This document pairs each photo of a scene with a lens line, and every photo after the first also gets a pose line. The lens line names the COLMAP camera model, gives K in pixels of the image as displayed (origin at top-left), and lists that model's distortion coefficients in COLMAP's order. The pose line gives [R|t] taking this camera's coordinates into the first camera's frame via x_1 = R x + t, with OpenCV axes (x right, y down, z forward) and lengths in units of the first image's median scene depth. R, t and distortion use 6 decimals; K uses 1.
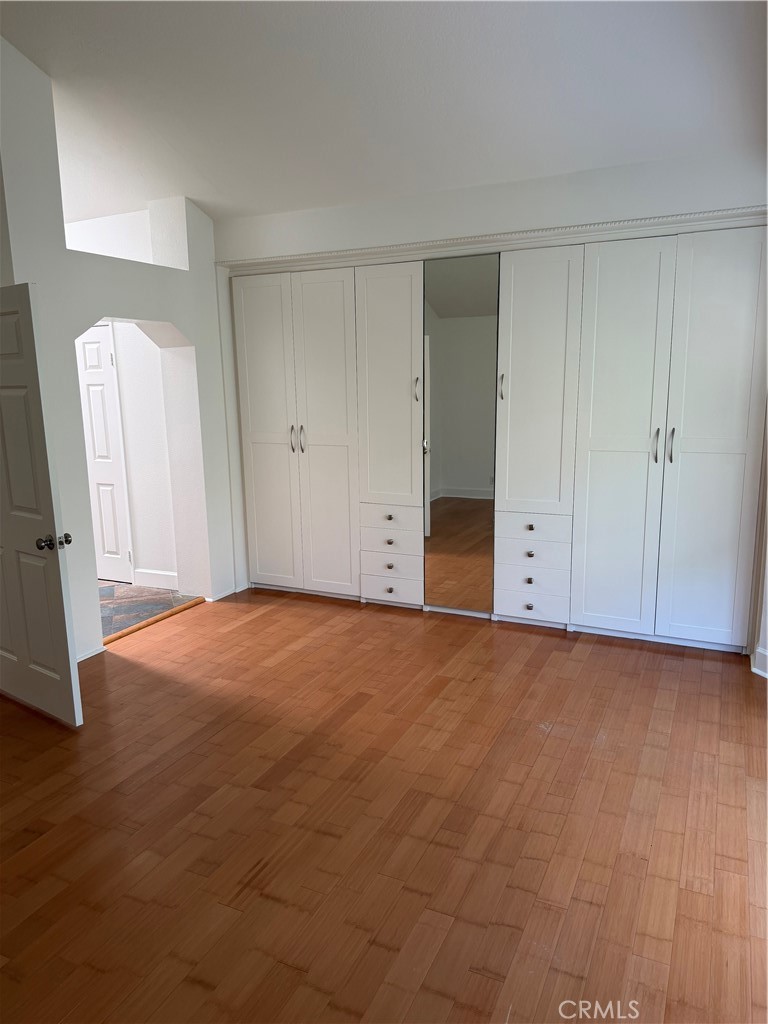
lens RADIAL K [[710.5, 0, 384.0], [0, 710.5, 512.0], [0, 0, 1]] dist [0.081898, -0.132103]
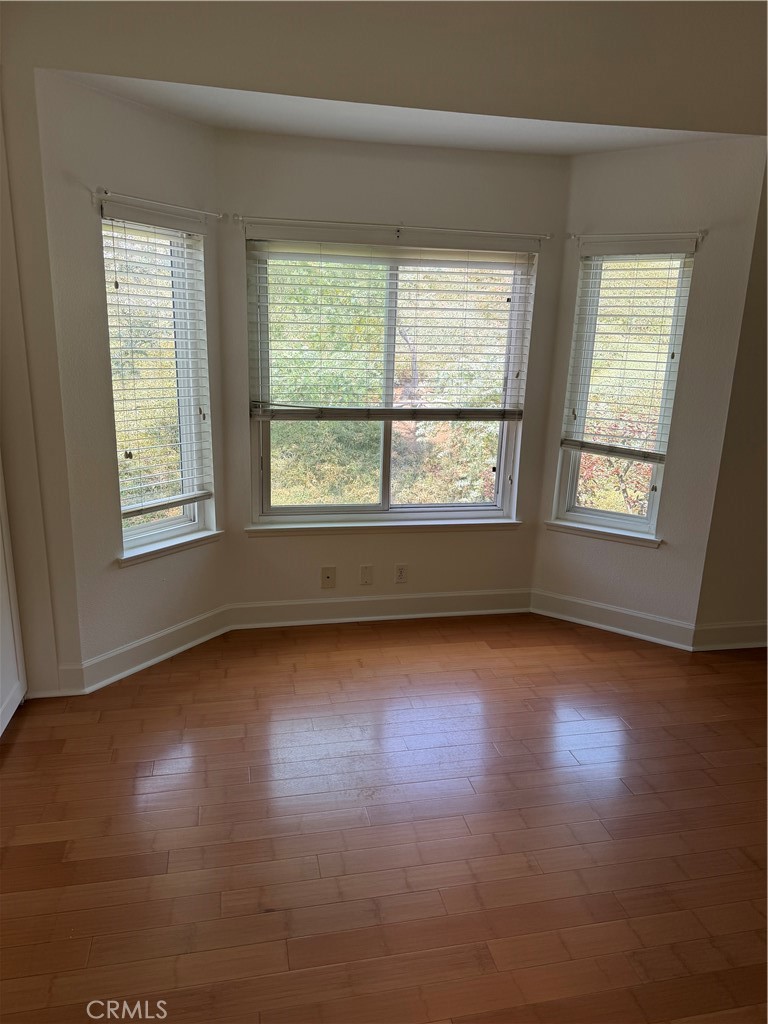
lens RADIAL K [[724.6, 0, 379.5], [0, 724.6, 508.2], [0, 0, 1]] dist [0.032088, -0.025807]
pose [[-0.635786, -0.187399, 0.748771, -0.238709], [0.115594, 0.936023, 0.332415, -0.185843], [-0.763161, 0.297898, -0.573448, 1.088265]]
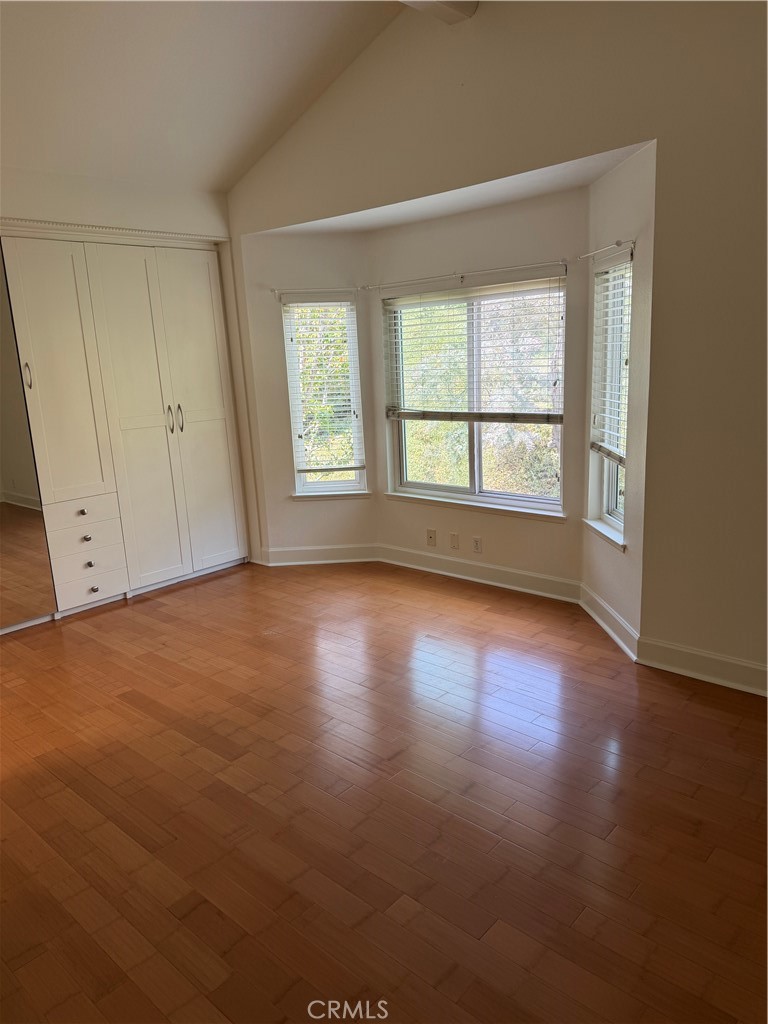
lens RADIAL K [[724.6, 0, 379.5], [0, 724.6, 508.2], [0, 0, 1]] dist [0.032088, -0.025807]
pose [[0.287642, -0.200444, 0.936528, -0.714354], [0.215555, 0.966314, 0.140614, -0.043694], [-0.933165, 0.161427, 0.321160, 0.294768]]
